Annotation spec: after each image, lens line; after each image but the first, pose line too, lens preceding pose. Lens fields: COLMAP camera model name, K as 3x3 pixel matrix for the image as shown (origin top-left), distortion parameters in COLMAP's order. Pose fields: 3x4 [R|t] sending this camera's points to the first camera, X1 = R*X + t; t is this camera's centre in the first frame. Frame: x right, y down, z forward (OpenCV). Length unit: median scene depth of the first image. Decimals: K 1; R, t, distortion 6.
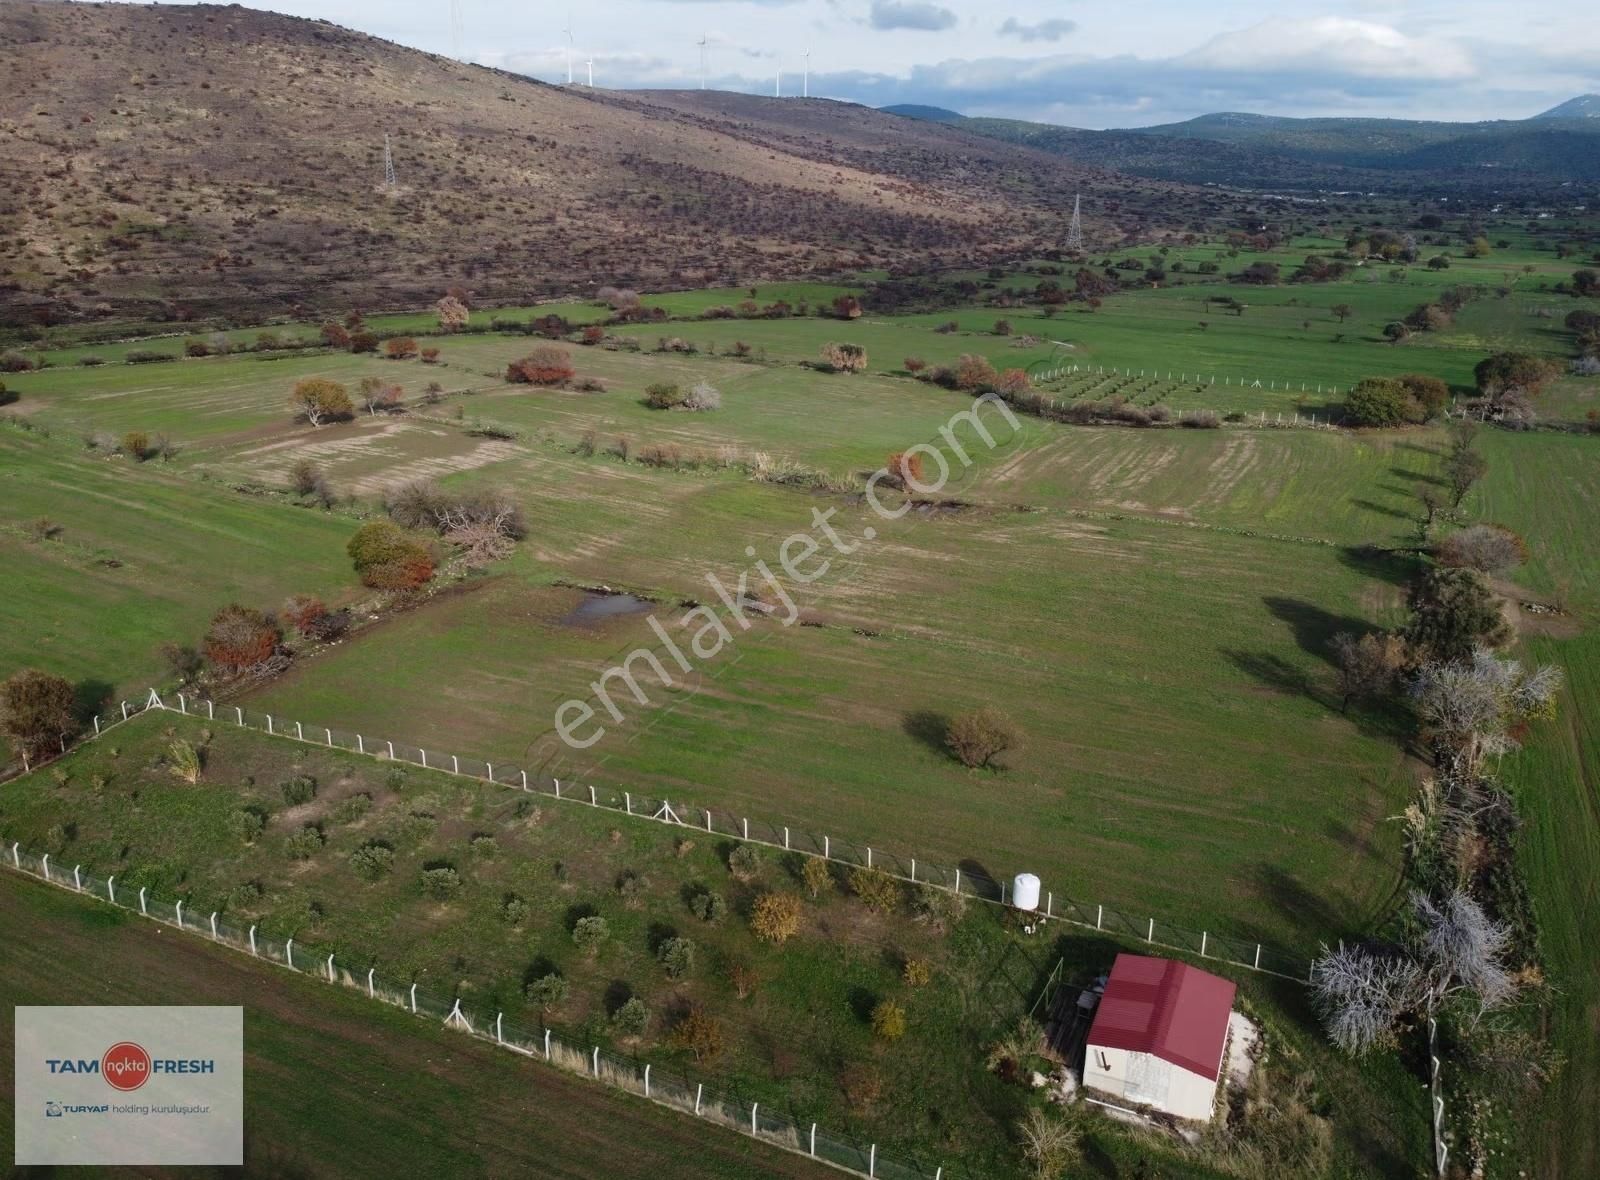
lens RADIAL K [[1211.3, 0, 796.1], [0, 1211.3, 579.2], [0, 0, 1]] dist [0.004642, -0.007366]
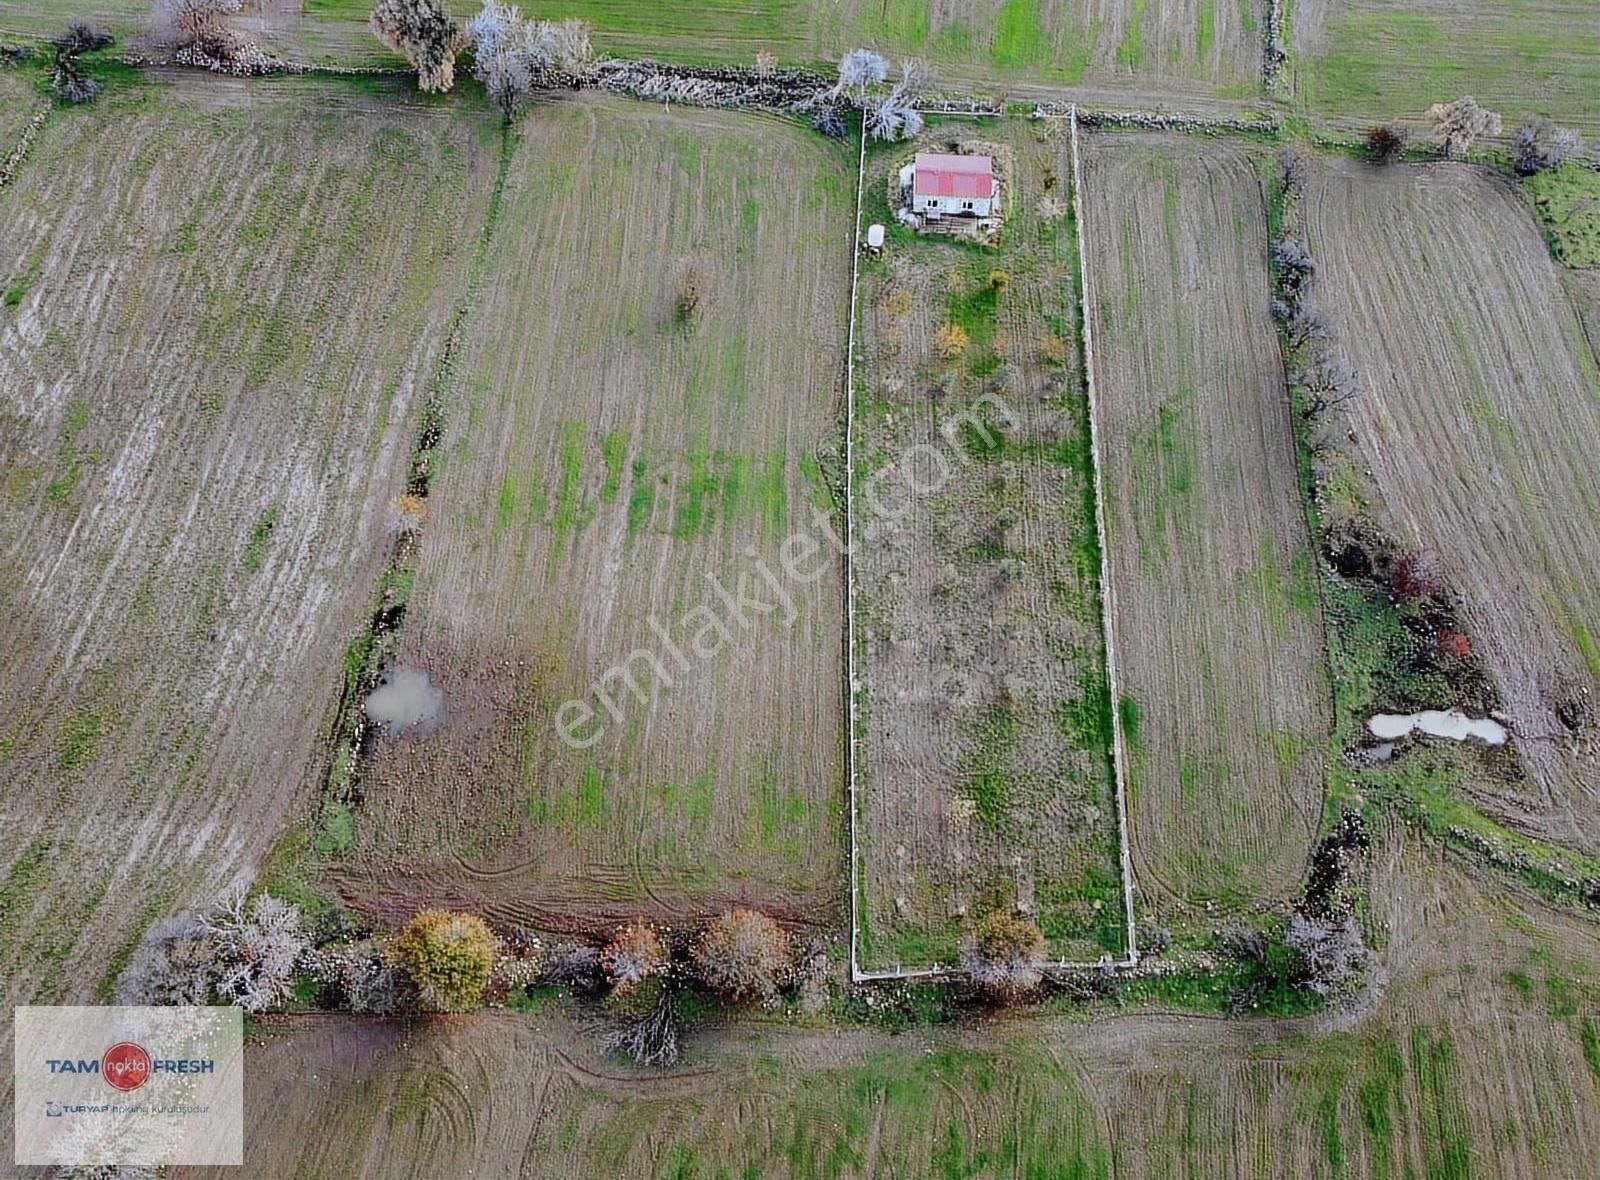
lens RADIAL K [[1211.3, 0, 796.1], [0, 1211.3, 579.2], [0, 0, 1]] dist [0.004642, -0.007366]
pose [[-0.361203, -0.819841, 0.444290, -0.675260], [0.290197, 0.353967, 0.889097, -0.818549], [-0.886182, 0.450076, 0.110061, 0.813854]]
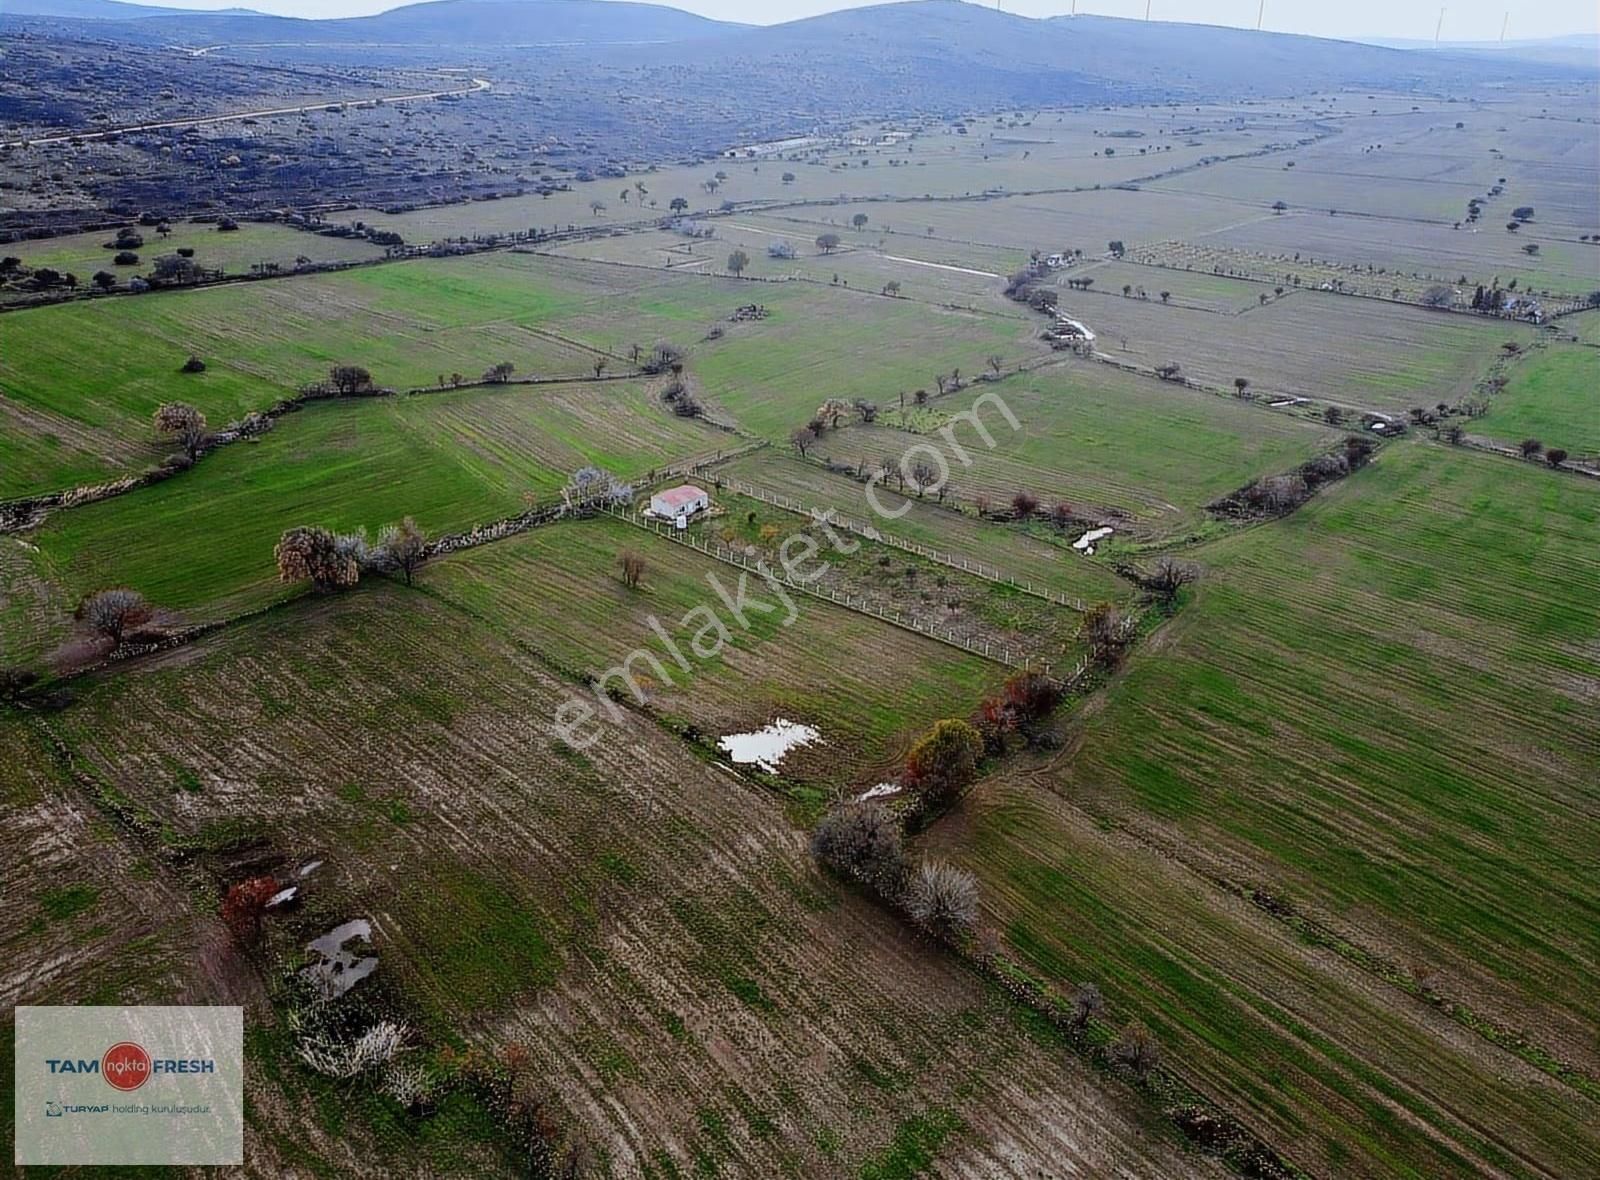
lens RADIAL K [[1207.4, 0, 794.3], [0, 1207.4, 582.6], [0, 0, 1]] dist [0.008697, -0.009206]
pose [[-0.953398, -0.145260, 0.264447, -0.591042], [0.080597, 0.722012, 0.687170, -1.111908], [-0.290752, 0.676460, -0.676657, 2.096680]]
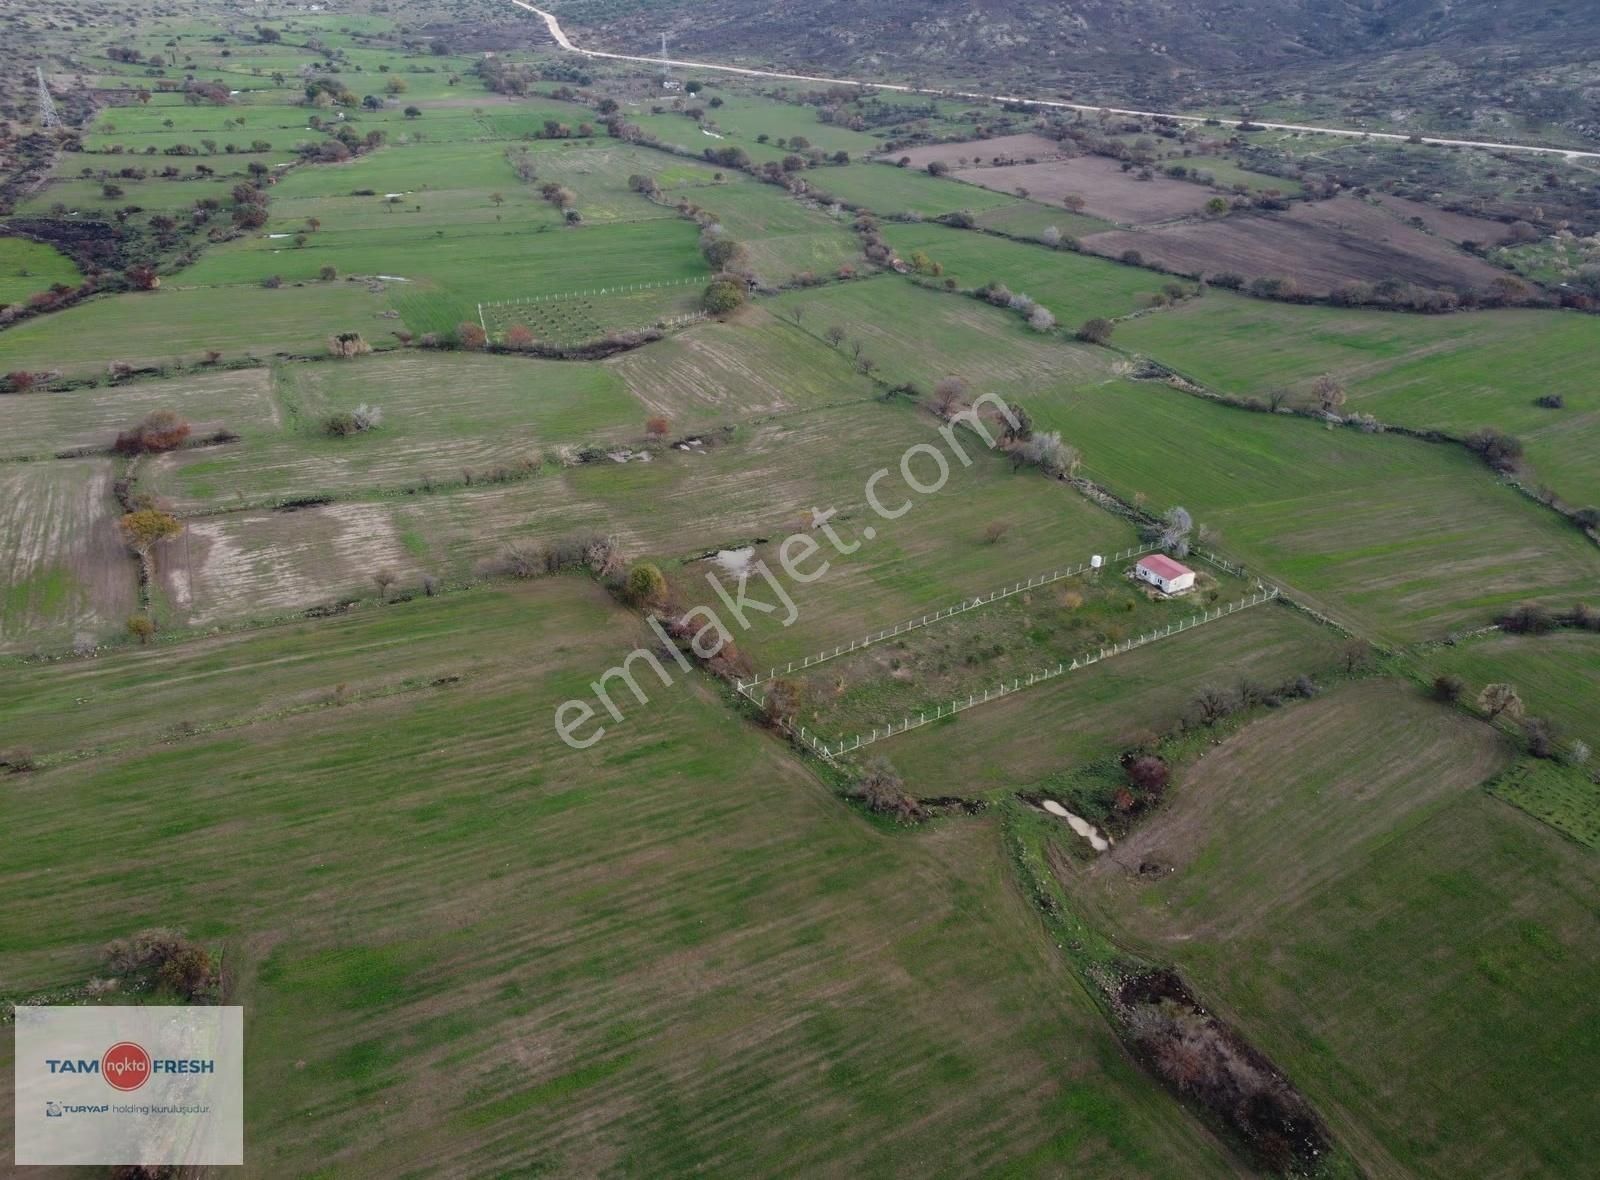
lens RADIAL K [[1211.3, 0, 796.1], [0, 1211.3, 579.2], [0, 0, 1]] dist [0.004642, -0.007366]
pose [[0.557626, -0.399410, 0.727684, -1.746477], [0.256177, 0.916644, 0.306817, -0.585794], [-0.789574, 0.015326, 0.613464, -0.182476]]
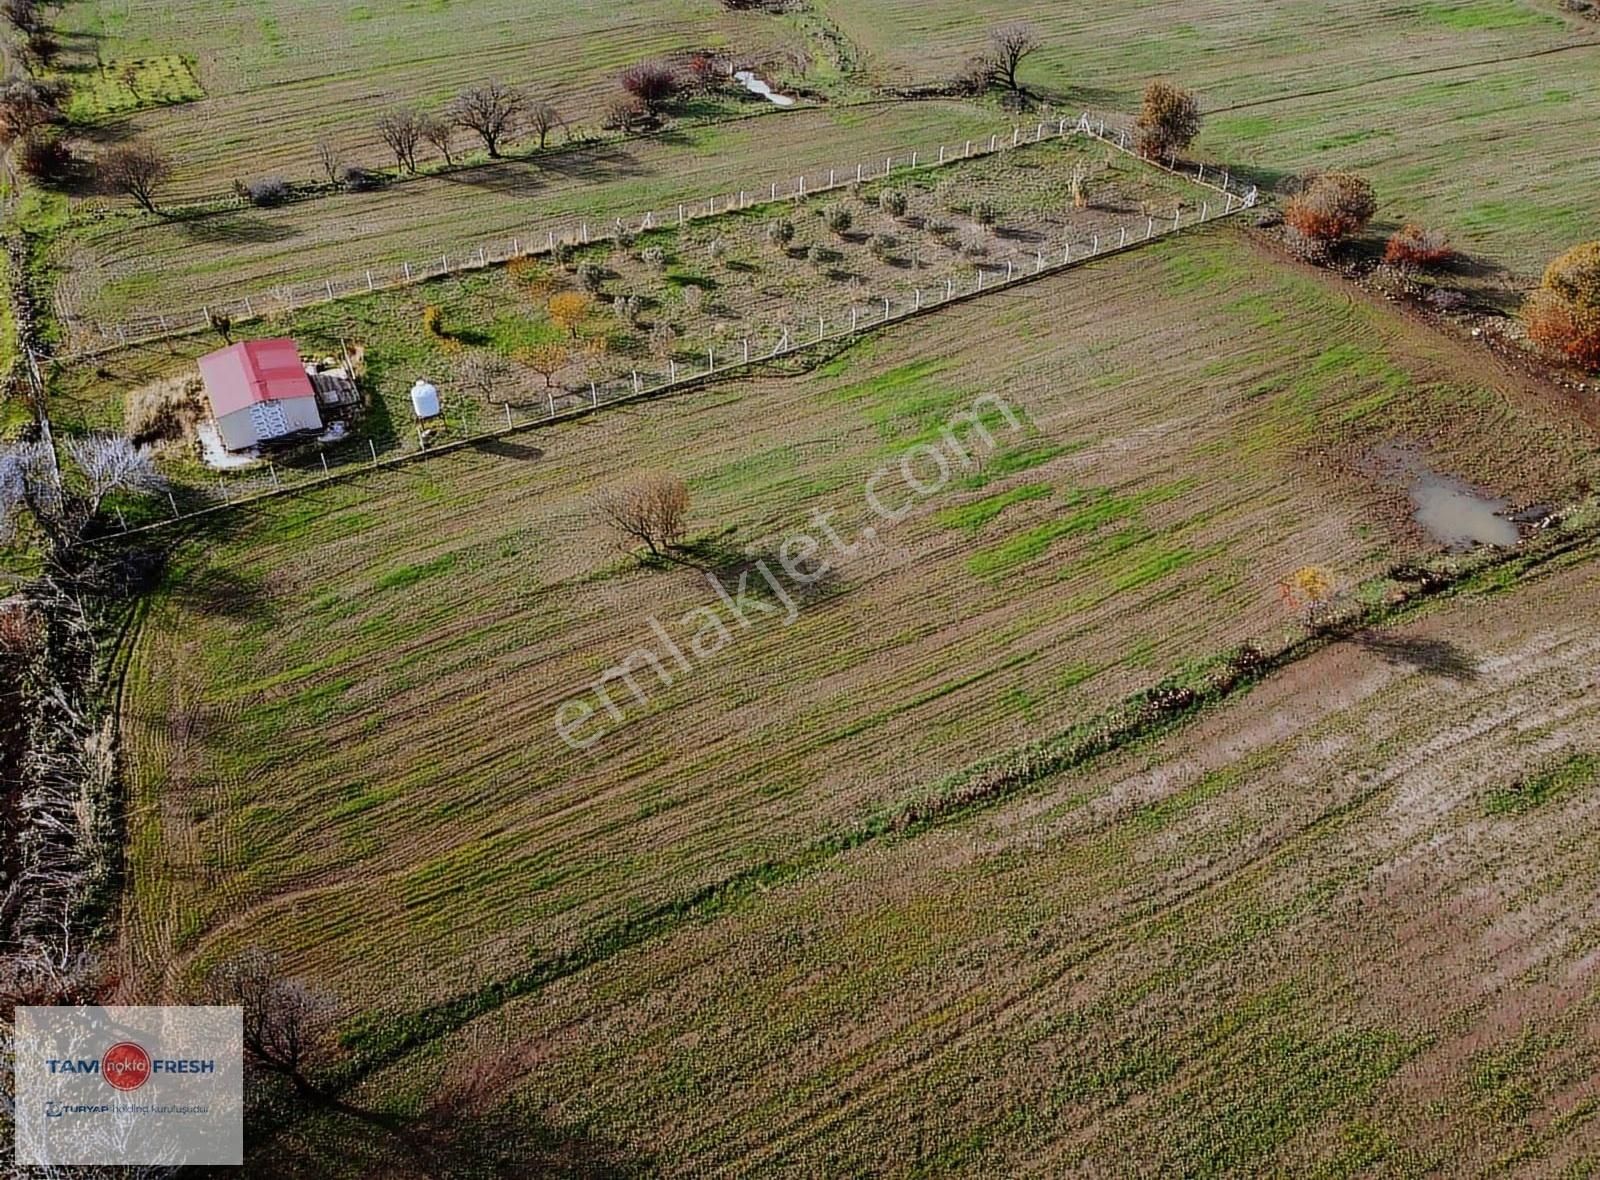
lens RADIAL K [[1211.3, 0, 796.1], [0, 1211.3, 579.2], [0, 0, 1]] dist [0.004642, -0.007366]
pose [[-0.596876, 0.518203, -0.612540, 0.530231], [-0.271918, 0.587616, 0.762082, -0.405272], [0.754851, 0.621428, -0.209825, 1.133956]]
